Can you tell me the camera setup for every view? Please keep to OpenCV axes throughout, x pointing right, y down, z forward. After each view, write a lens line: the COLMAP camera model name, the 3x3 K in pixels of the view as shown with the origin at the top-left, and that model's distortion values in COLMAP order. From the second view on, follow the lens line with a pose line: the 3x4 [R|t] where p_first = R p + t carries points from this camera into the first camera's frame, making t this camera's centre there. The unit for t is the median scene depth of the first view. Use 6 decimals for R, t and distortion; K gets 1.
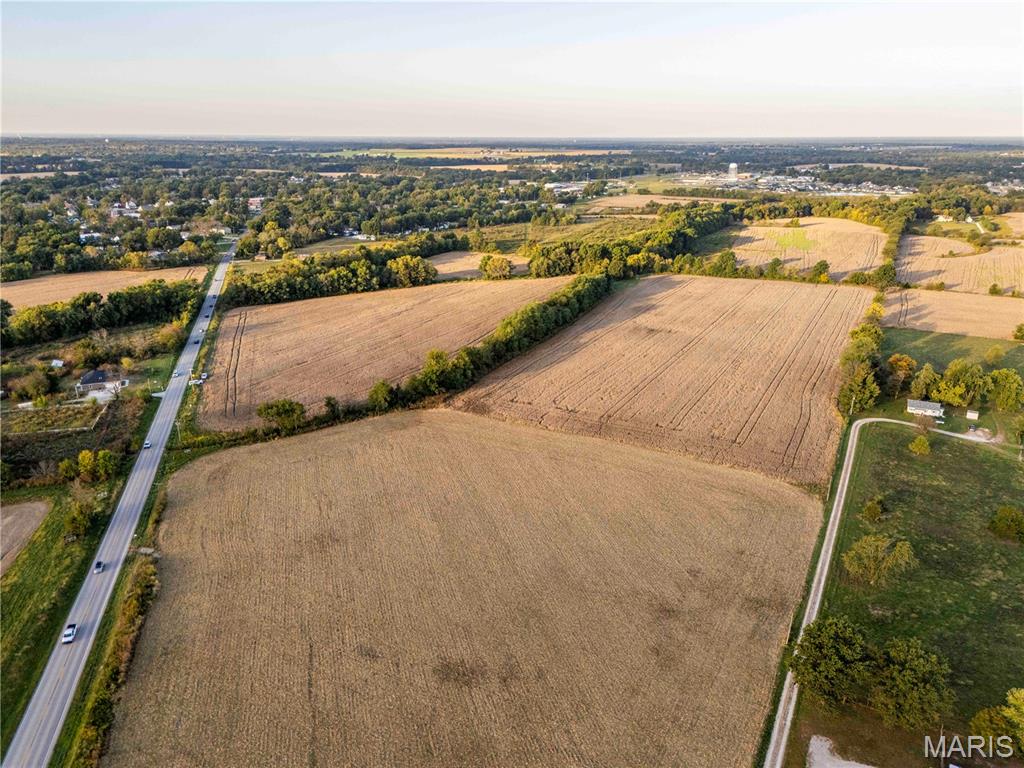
lens RADIAL K [[750.7, 0, 517.8], [0, 750.7, 385.2], [0, 0, 1]] dist [0.073903, -0.064483]
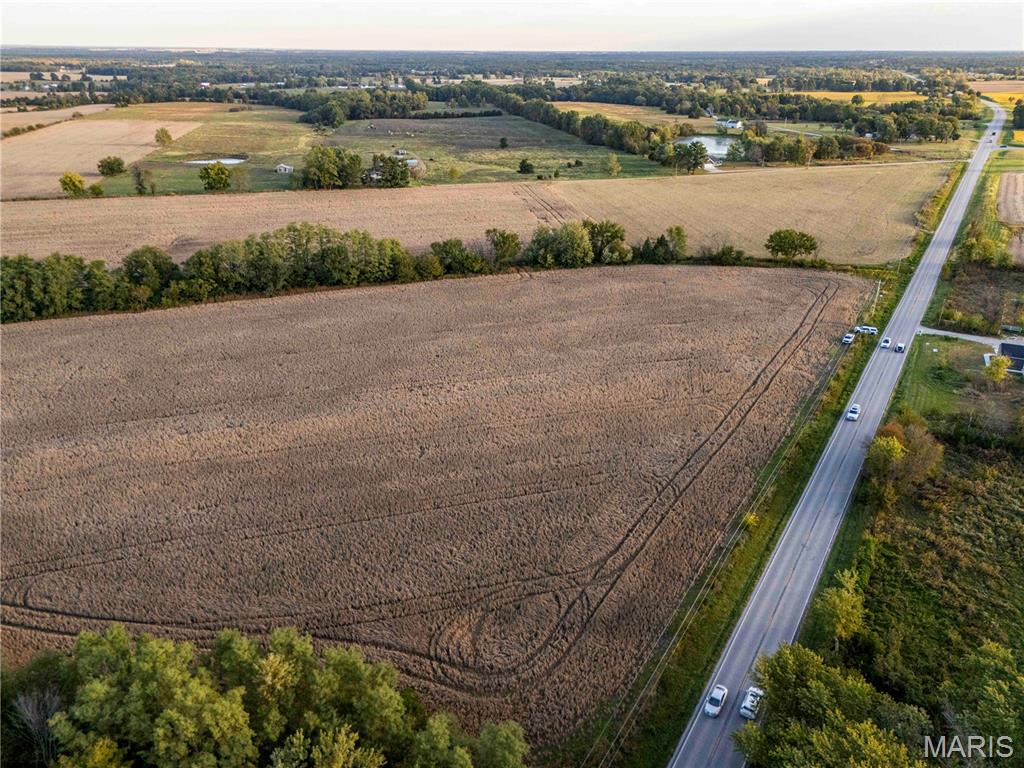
lens RADIAL K [[750.7, 0, 516.9], [0, 750.7, 381.7], [0, 0, 1]] dist [0.073903, -0.064483]
pose [[-0.661111, -0.309050, 0.683681, -0.375105], [0.231264, 0.782921, 0.577539, -0.218586], [-0.713757, 0.539929, -0.446126, 0.837929]]
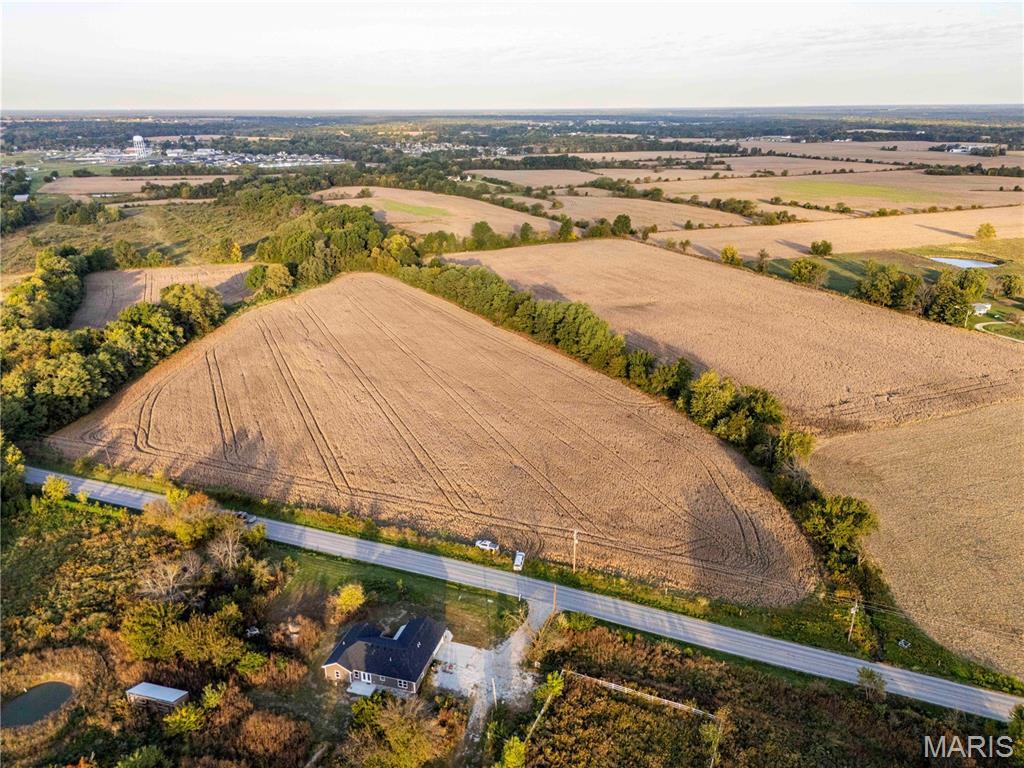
lens RADIAL K [[750.7, 0, 515.1], [0, 750.7, 386.6], [0, 0, 1]] dist [0.073903, -0.064483]
pose [[0.636402, -0.275103, 0.720632, -0.425321], [0.251429, 0.957198, 0.143371, -0.105994], [-0.729229, 0.089946, 0.678332, 0.361594]]
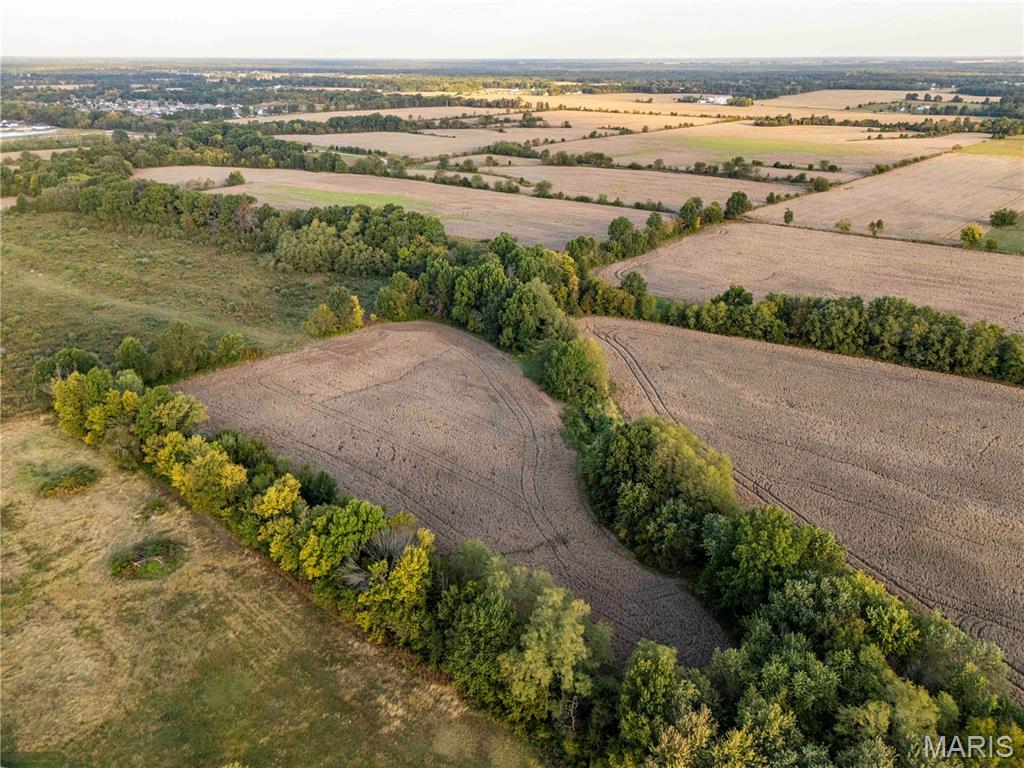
lens RADIAL K [[750.7, 0, 514.7], [0, 750.7, 385.6], [0, 0, 1]] dist [0.073903, -0.064483]
pose [[0.232162, -0.392514, 0.889963, -0.399364], [0.310222, 0.897059, 0.314718, -0.285340], [-0.921880, 0.203020, 0.330030, 0.905846]]
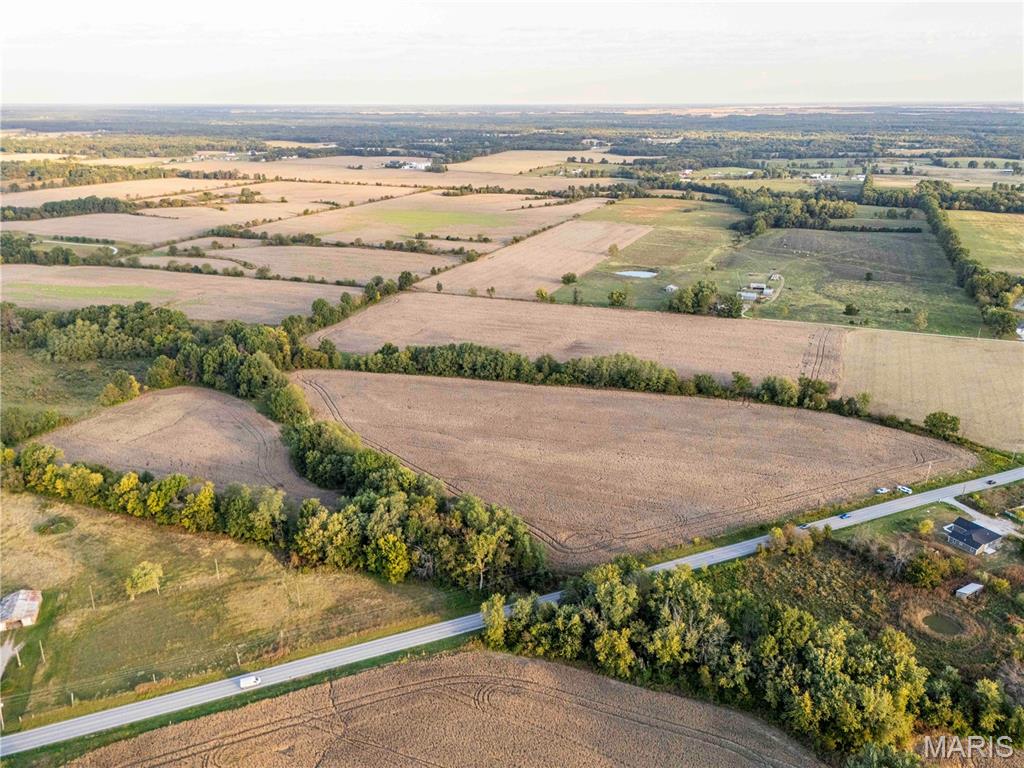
lens RADIAL K [[750.7, 0, 514.3], [0, 750.7, 385.4], [0, 0, 1]] dist [0.073903, -0.064483]
pose [[-0.105756, -0.355000, 0.928865, -0.694193], [0.318351, 0.872853, 0.369839, -0.362351], [-0.942055, 0.334818, 0.020705, 0.789410]]
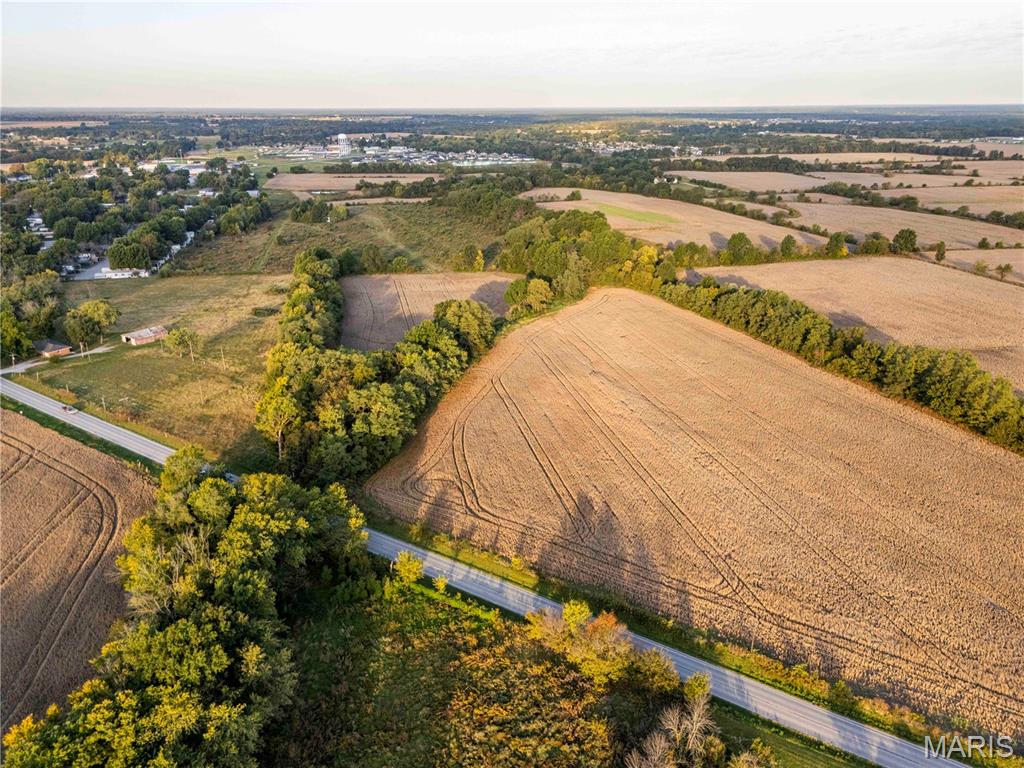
lens RADIAL K [[750.7, 0, 515.2], [0, 750.7, 386.2], [0, 0, 1]] dist [0.073903, -0.064483]
pose [[0.777087, -0.224647, 0.587937, -0.440406], [0.203877, 0.973611, 0.102543, -0.150440], [-0.595458, 0.040182, 0.802381, 0.493824]]
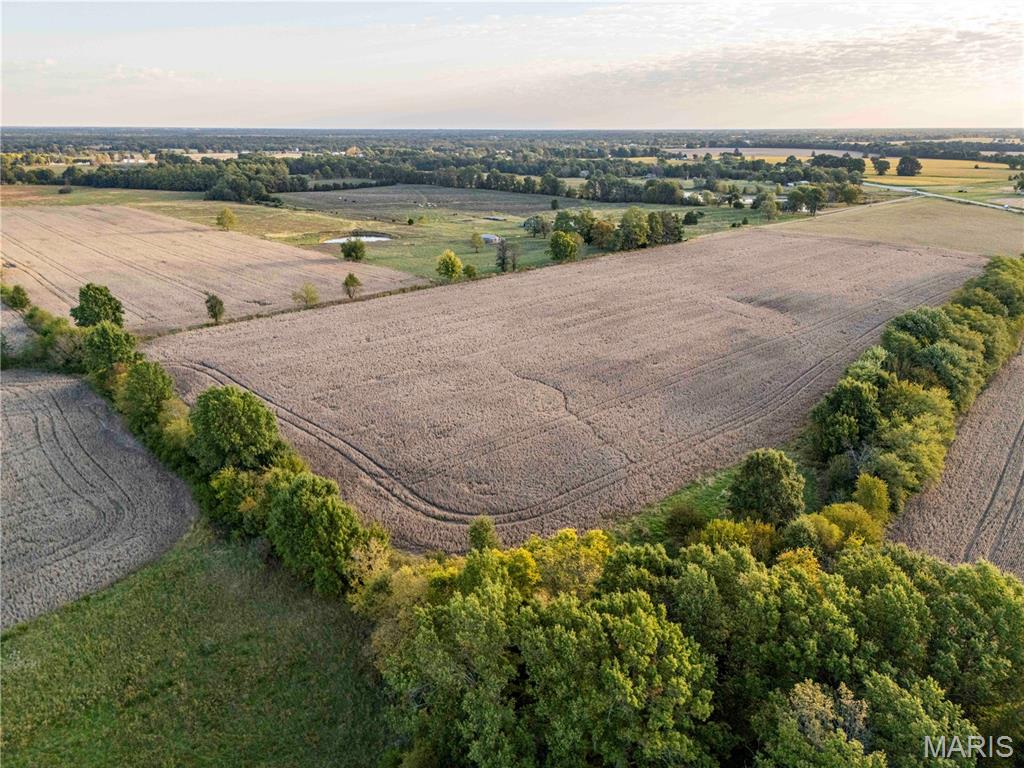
lens RADIAL K [[750.7, 0, 509.8], [0, 750.7, 388.0], [0, 0, 1]] dist [0.073903, -0.064483]
pose [[-0.943031, -0.113169, 0.312866, 0.133737], [0.101501, 0.797681, 0.594477, -0.302644], [-0.316843, 0.592367, -0.740751, 1.147326]]
